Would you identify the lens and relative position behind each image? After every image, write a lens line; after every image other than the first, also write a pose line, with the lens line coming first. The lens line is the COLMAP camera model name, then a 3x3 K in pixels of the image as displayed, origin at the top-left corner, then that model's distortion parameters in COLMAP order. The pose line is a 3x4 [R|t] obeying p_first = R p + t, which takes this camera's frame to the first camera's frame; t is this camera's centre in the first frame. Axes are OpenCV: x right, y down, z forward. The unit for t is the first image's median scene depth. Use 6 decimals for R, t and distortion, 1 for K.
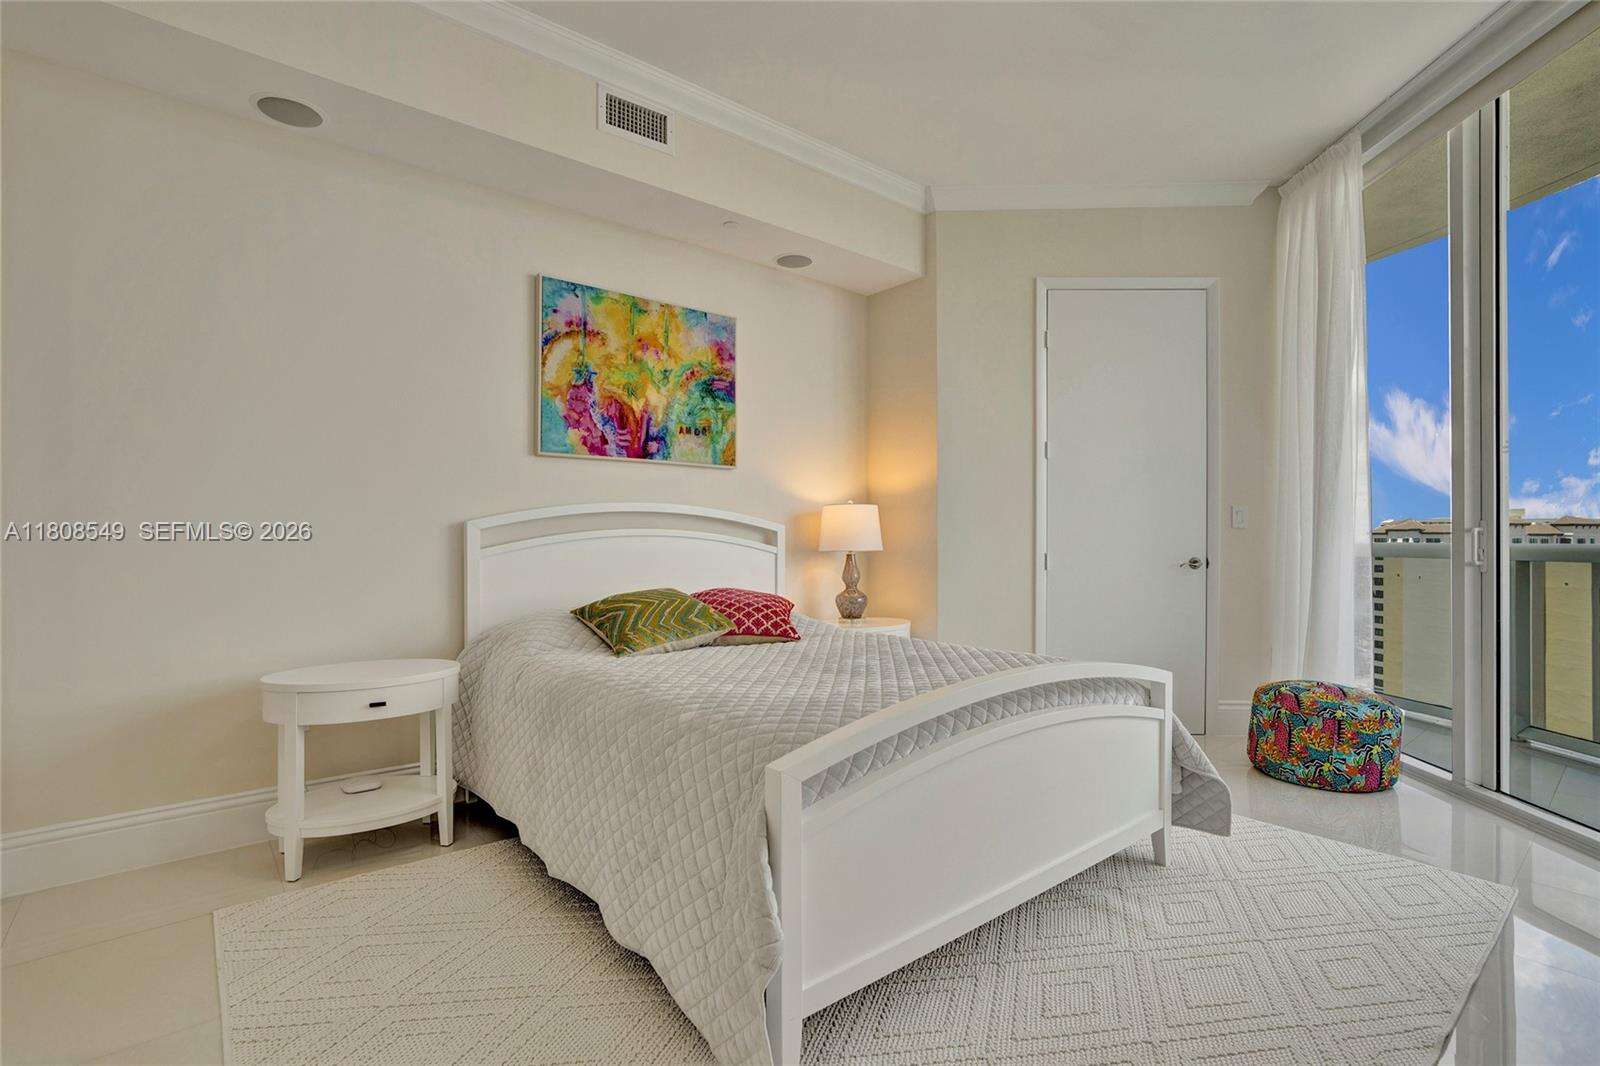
lens RADIAL K [[749.4, 0, 804.2], [0, 749.4, 531.3], [0, 0, 1]] dist [-0.022101, 0.001304]
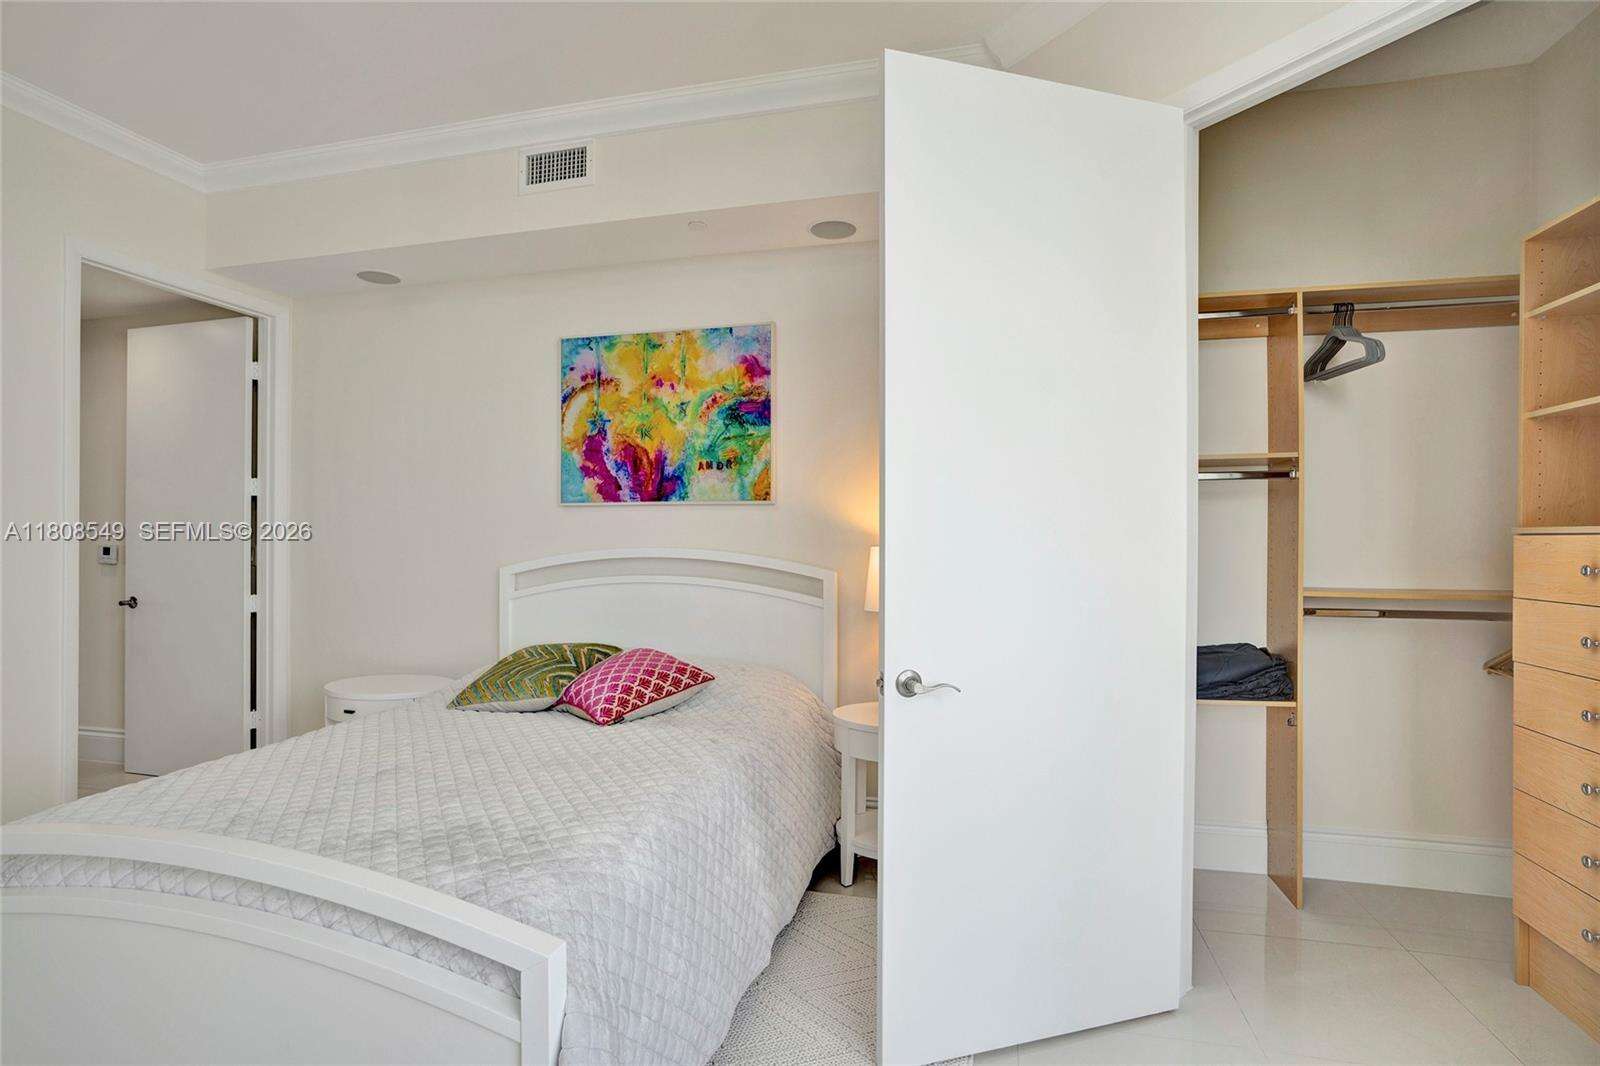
lens RADIAL K [[749.4, 0, 804.2], [0, 749.4, 531.3], [0, 0, 1]] dist [-0.022101, 0.001304]
pose [[0.597063, -0.003650, -0.802186, 0.661643], [0.007113, 0.999974, 0.000745, -0.058414], [0.802163, -0.006151, 0.597074, 0.583670]]
